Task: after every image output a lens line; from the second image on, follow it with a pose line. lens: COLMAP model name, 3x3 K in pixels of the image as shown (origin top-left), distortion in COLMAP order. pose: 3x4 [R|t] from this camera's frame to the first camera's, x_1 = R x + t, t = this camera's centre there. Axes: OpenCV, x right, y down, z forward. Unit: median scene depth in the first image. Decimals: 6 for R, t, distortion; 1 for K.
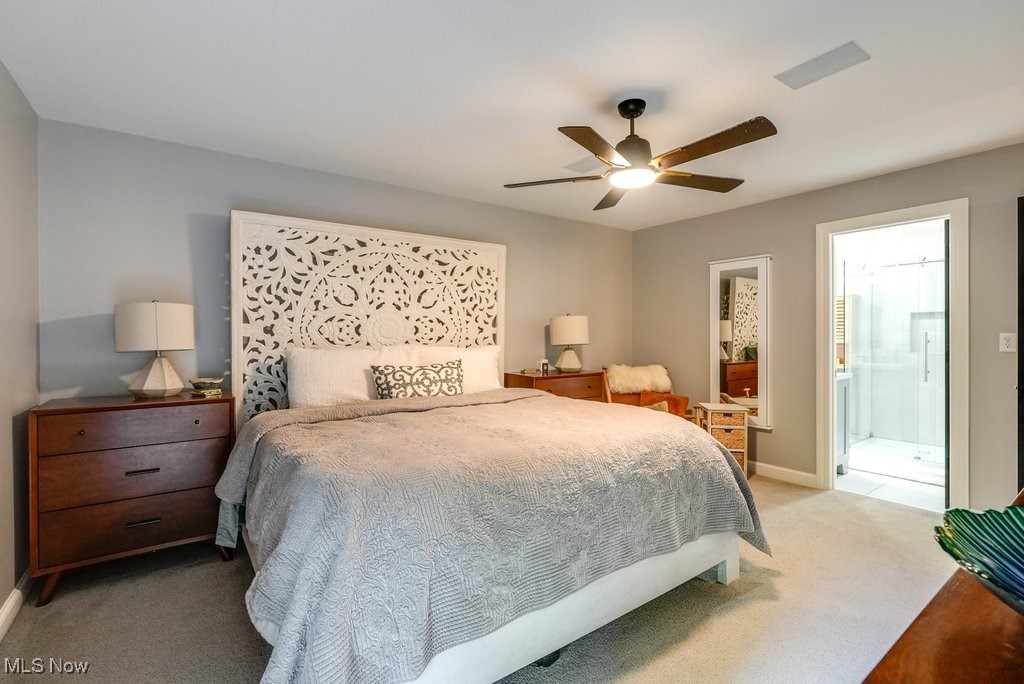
lens RADIAL K [[466.4, 0, 513.7], [0, 466.4, 339.3], [0, 0, 1]] dist [-0.001480, 0.000306]
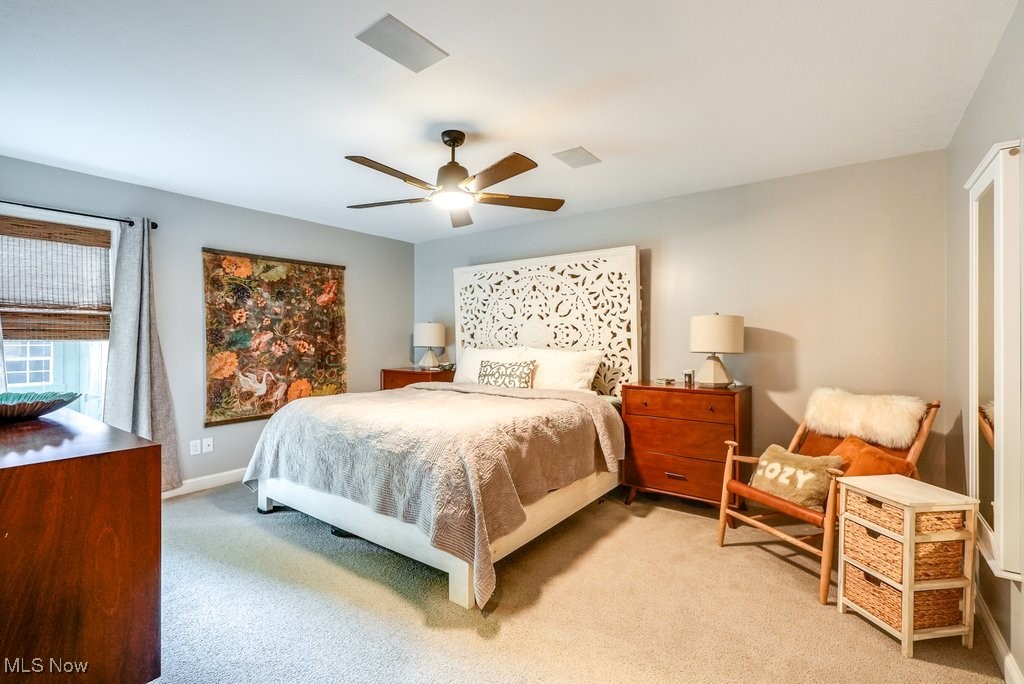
lens RADIAL K [[466.4, 0, 512.3], [0, 466.4, 341.2], [0, 0, 1]] dist [-0.001480, 0.000306]
pose [[0.300351, 0.008147, -0.953794, 0.928316], [-0.010841, 0.999928, 0.005128, -0.009656], [0.953767, 0.008800, 0.300418, 0.545363]]
